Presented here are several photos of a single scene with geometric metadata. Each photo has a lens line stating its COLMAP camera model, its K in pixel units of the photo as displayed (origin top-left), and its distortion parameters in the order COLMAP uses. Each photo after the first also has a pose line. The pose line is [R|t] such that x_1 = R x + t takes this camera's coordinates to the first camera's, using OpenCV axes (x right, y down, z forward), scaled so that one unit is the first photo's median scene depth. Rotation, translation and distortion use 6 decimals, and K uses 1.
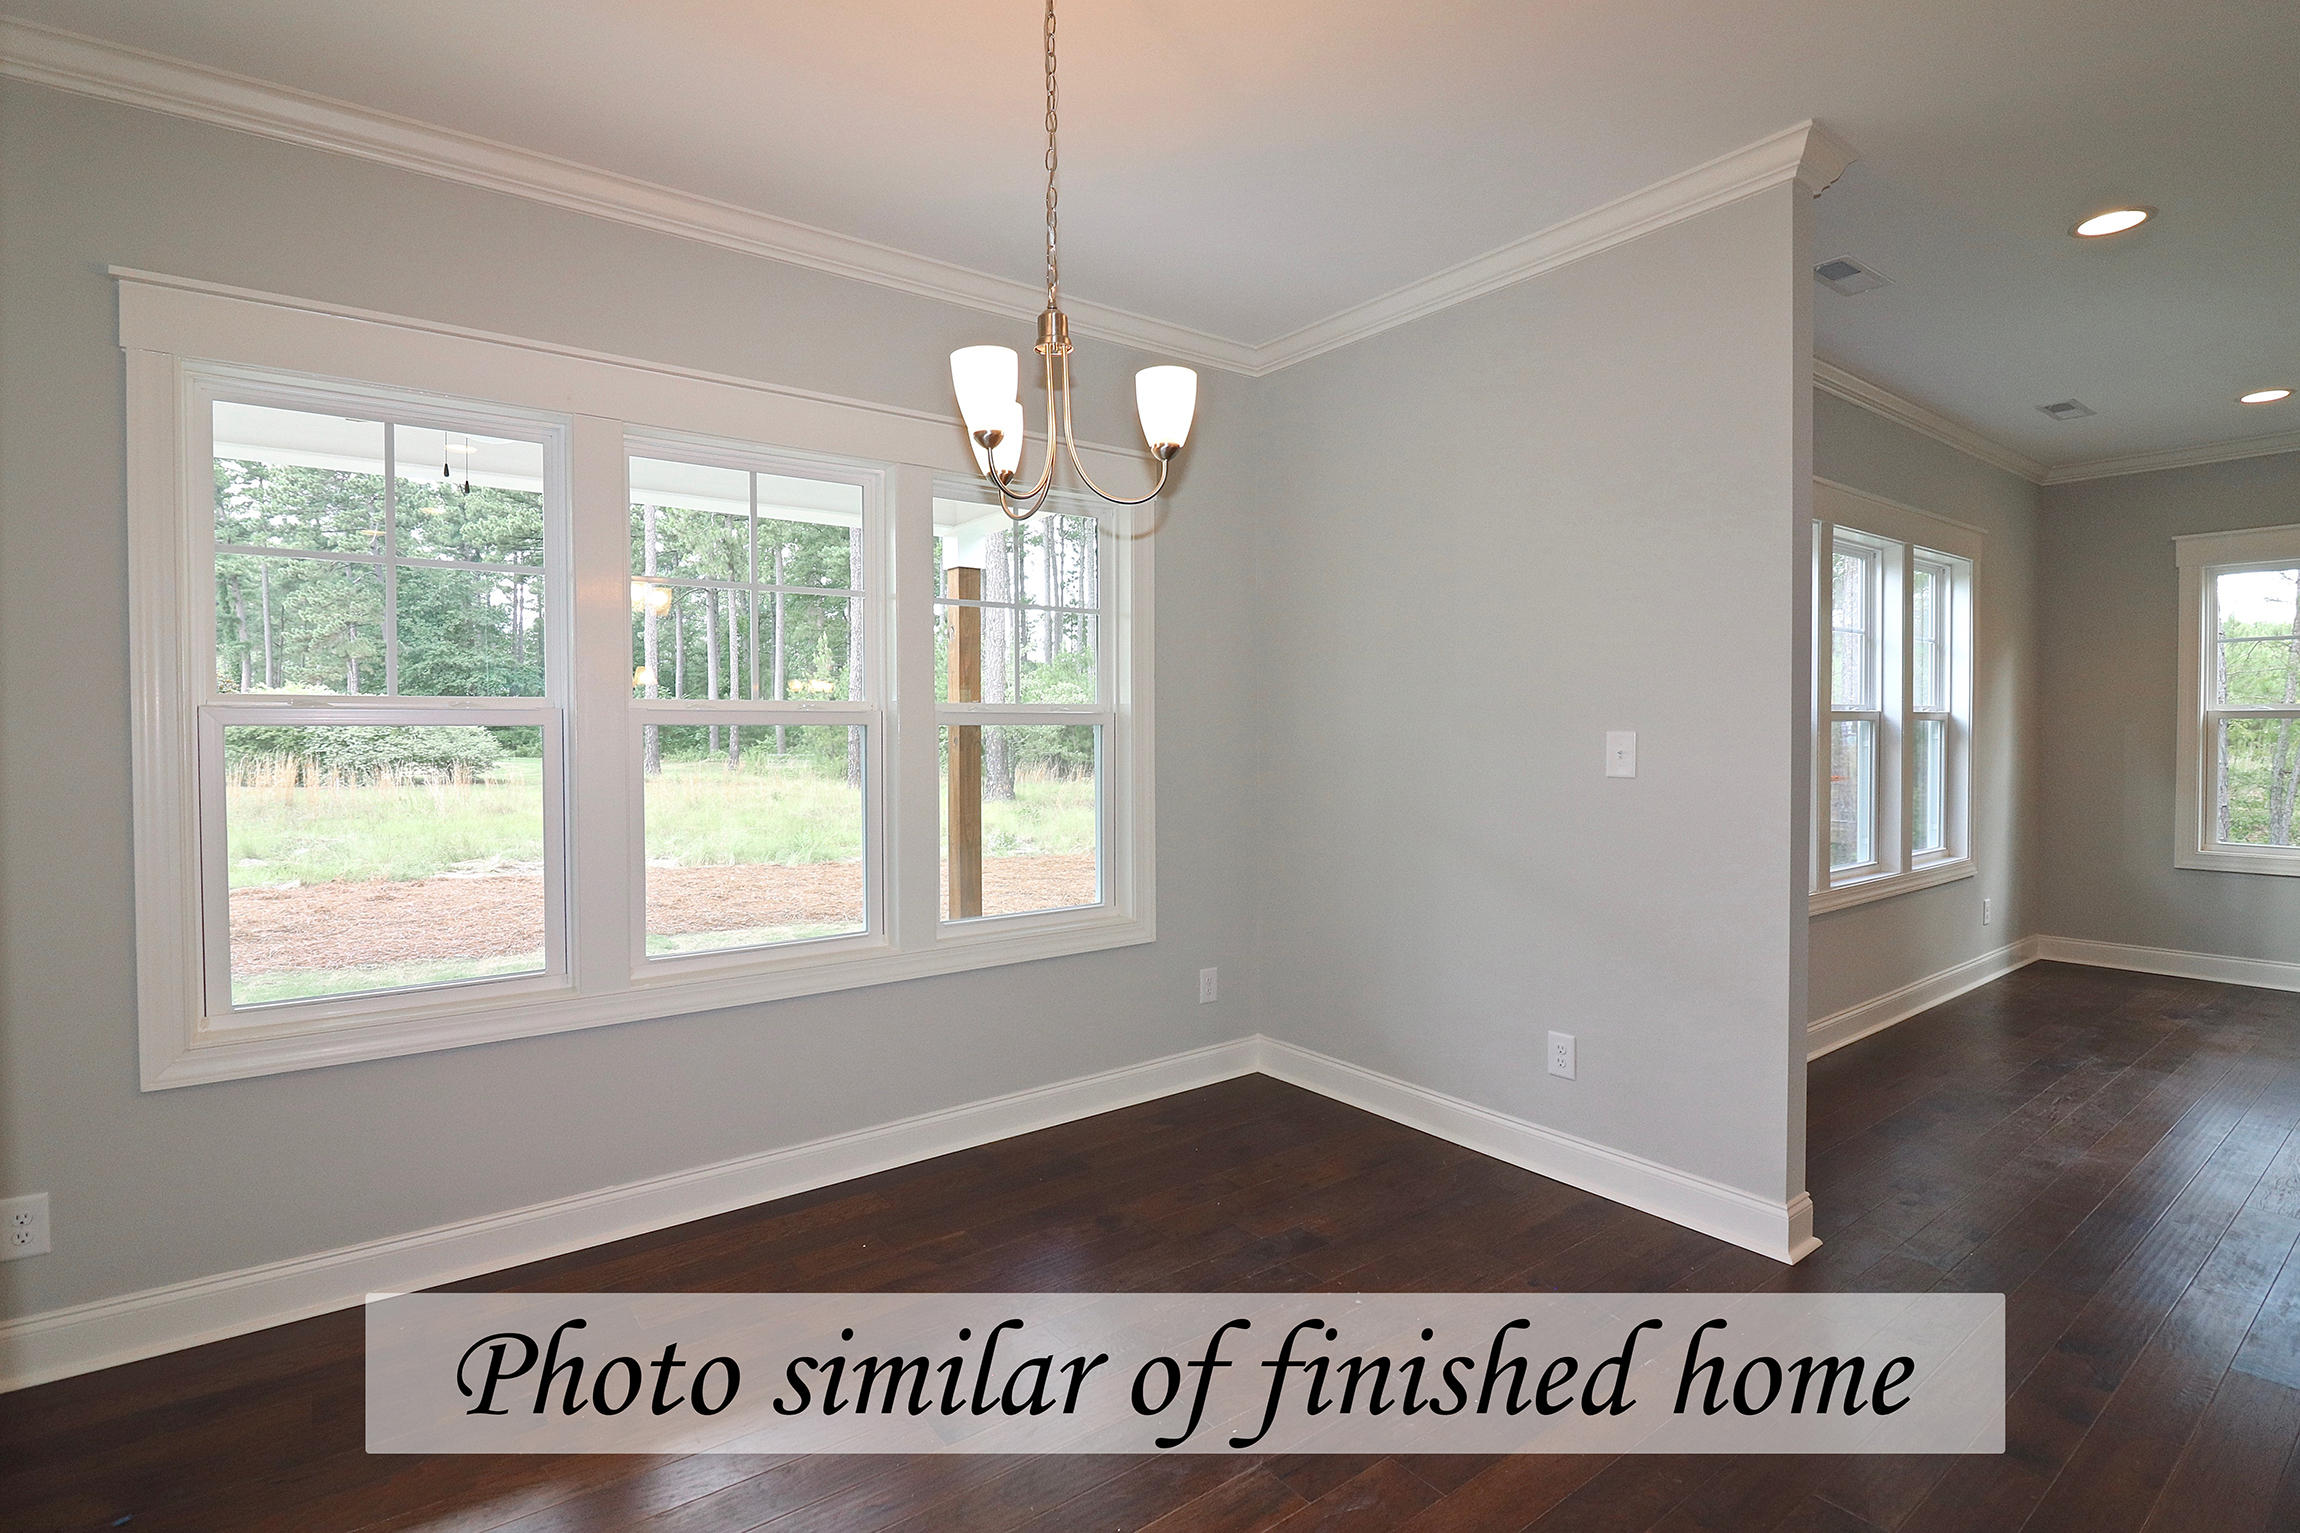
lens RADIAL K [[1068.2, 0, 1133.9], [0, 1068.2, 757.9], [0, 0, 1]] dist [0.000930, -0.010007]
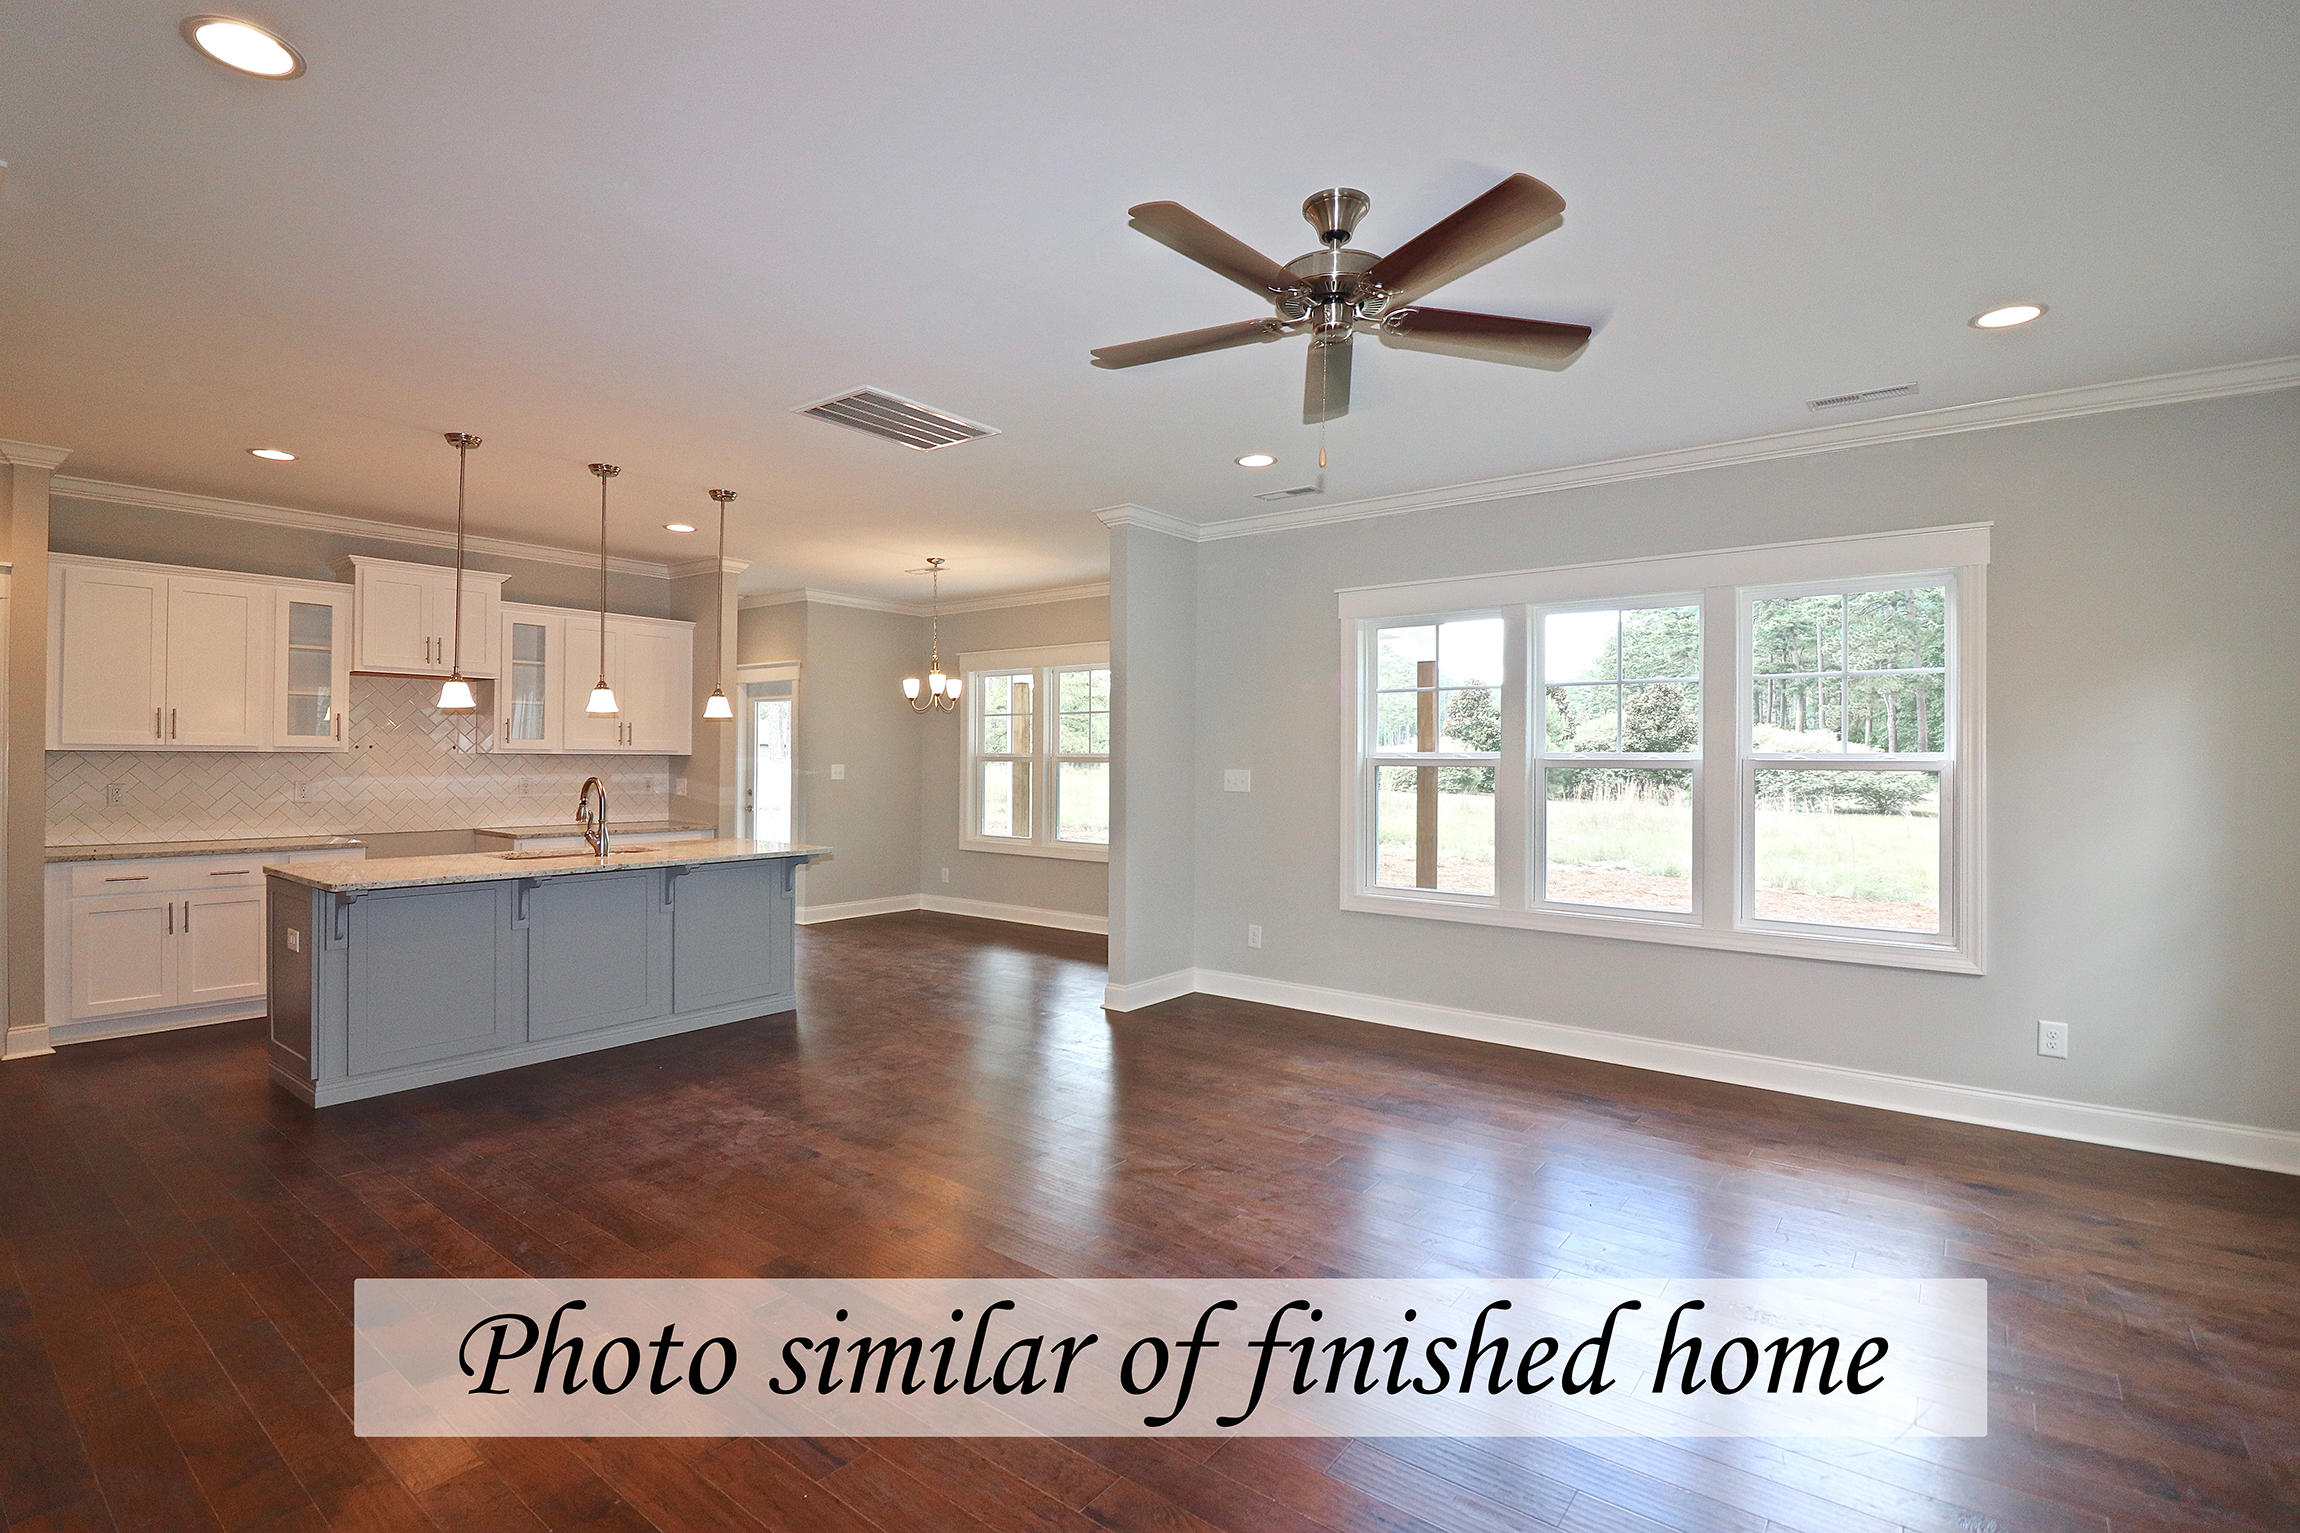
lens RADIAL K [[1068.2, 0, 1111.7], [0, 1068.2, 744.3], [0, 0, 1]] dist [0.000930, -0.010007]
pose [[0.239417, -0.007082, -0.970891, 1.179302], [-0.034562, 0.999277, -0.015812, -0.018039], [0.970302, 0.037341, 0.238999, 0.205908]]
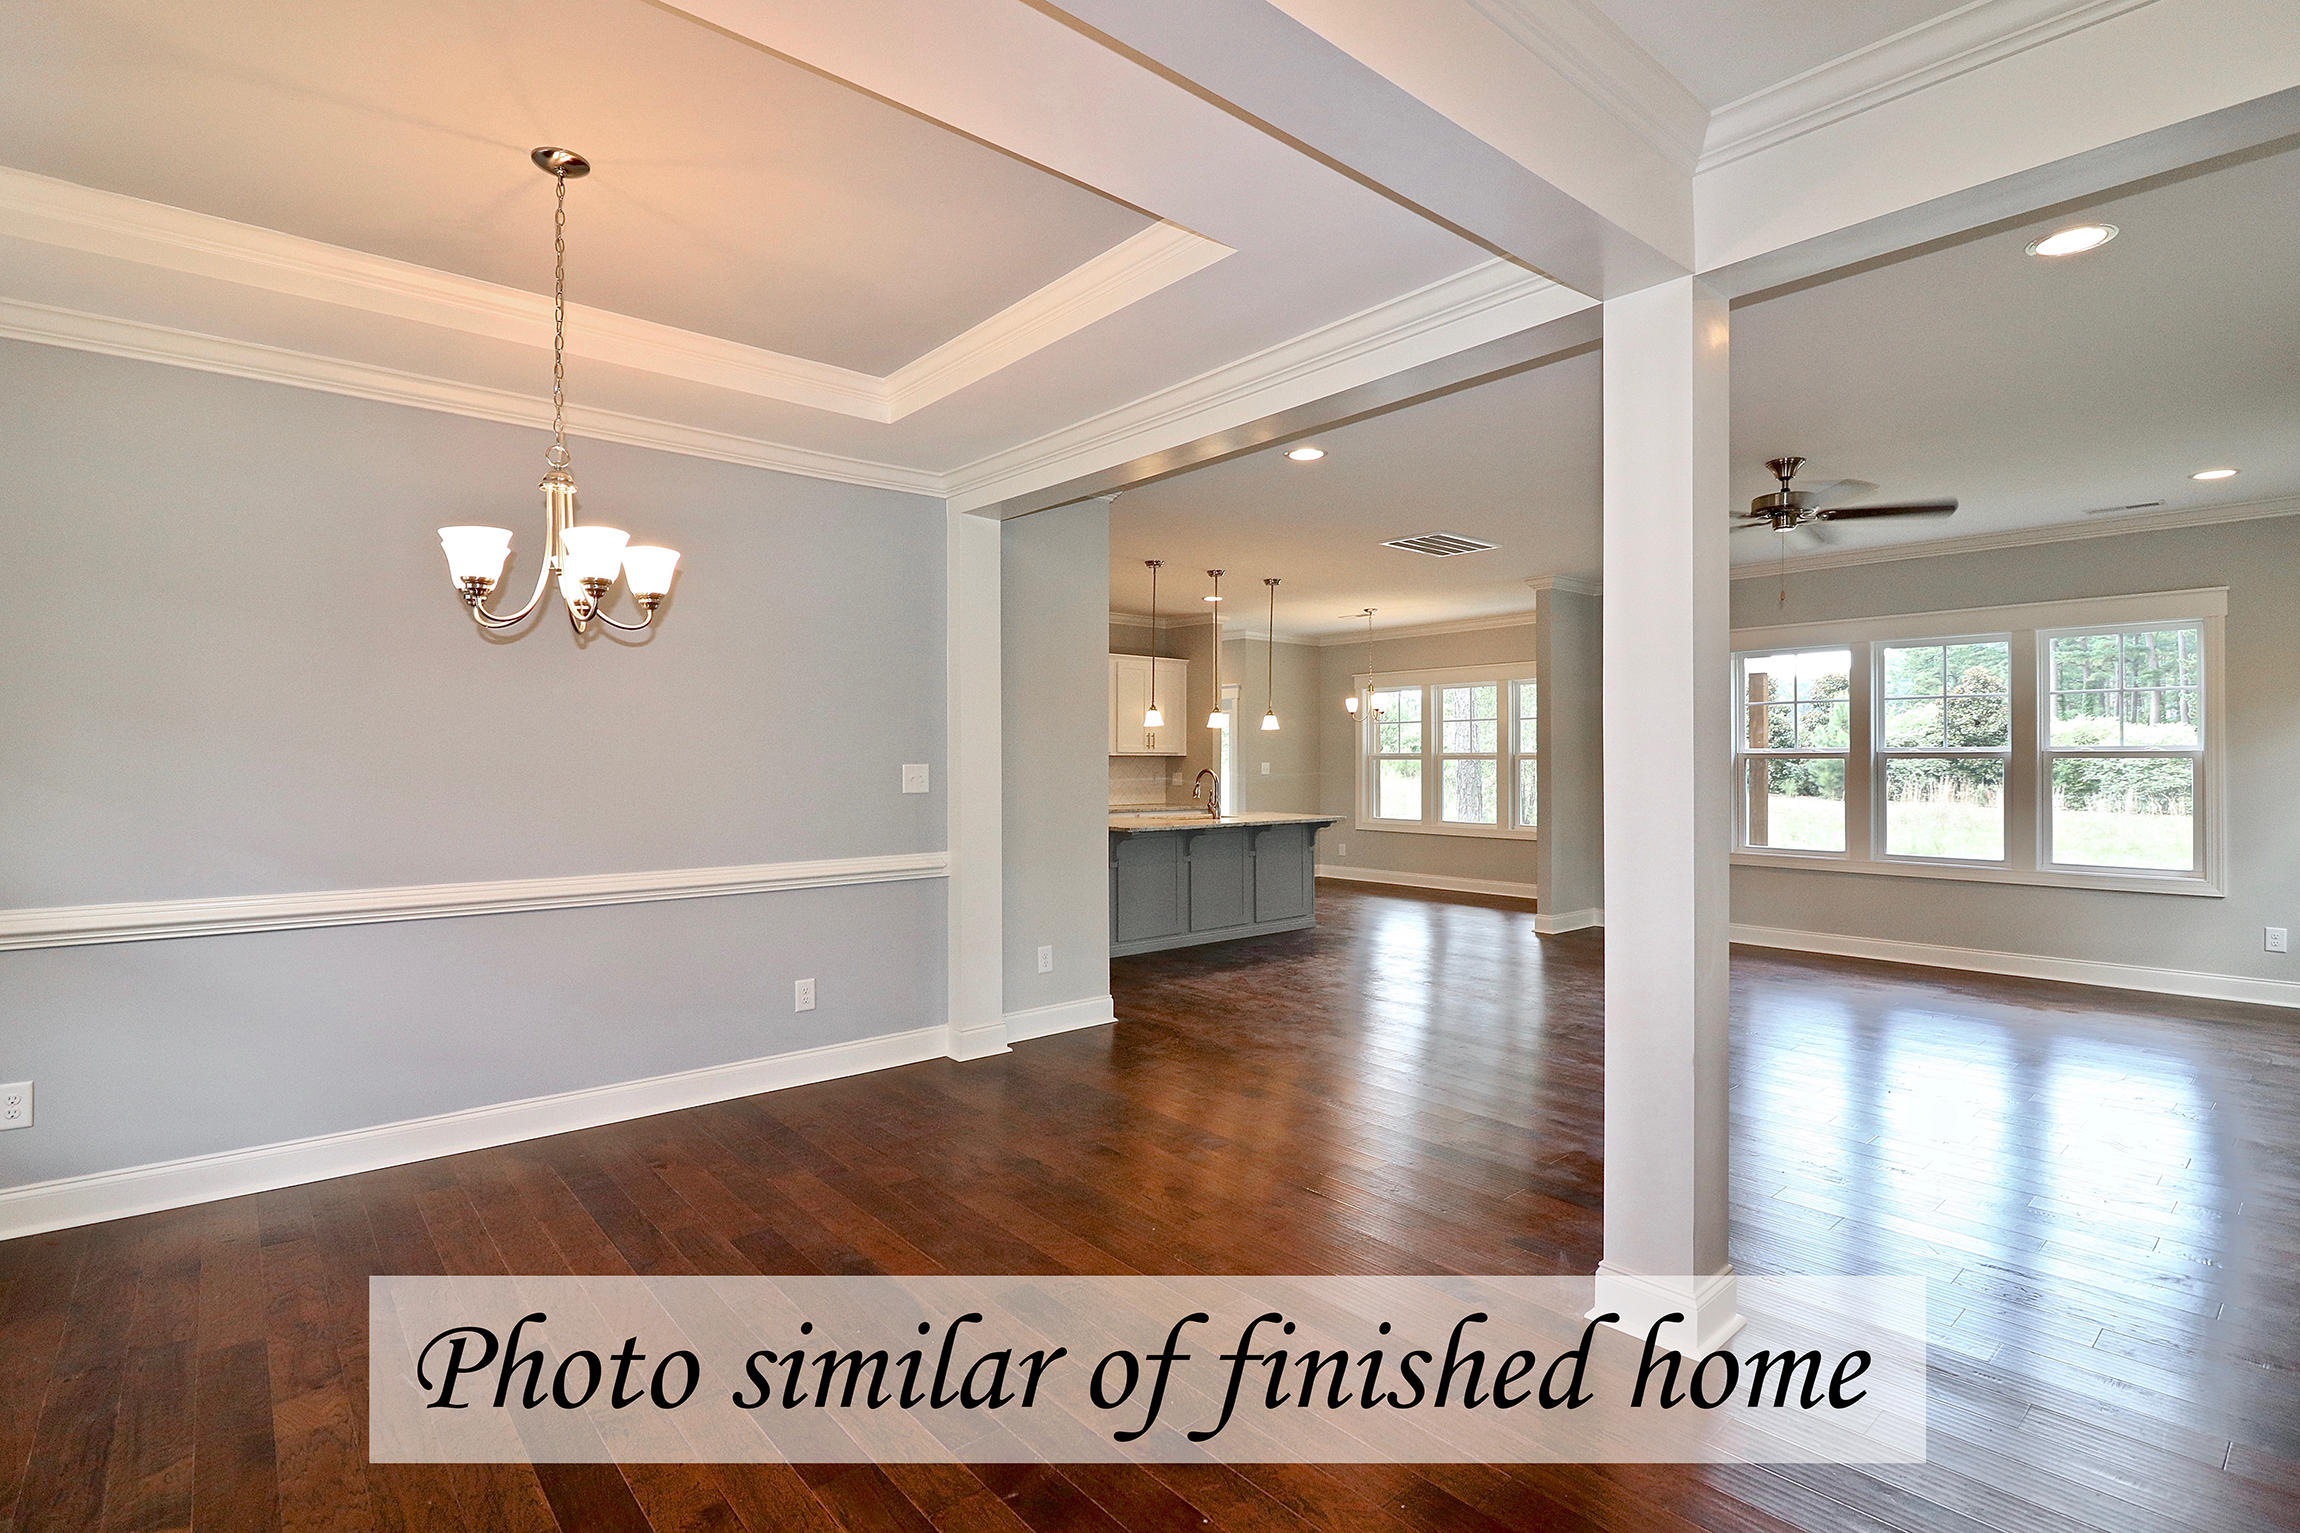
lens RADIAL K [[1068.2, 0, 1131.5], [0, 1068.2, 745.5], [0, 0, 1]] dist [0.000930, -0.010007]
pose [[0.043839, -0.009660, -0.998992, 1.573078], [-0.028528, 0.999533, -0.010918, -0.003189], [0.998631, 0.028977, 0.043543, -0.134365]]
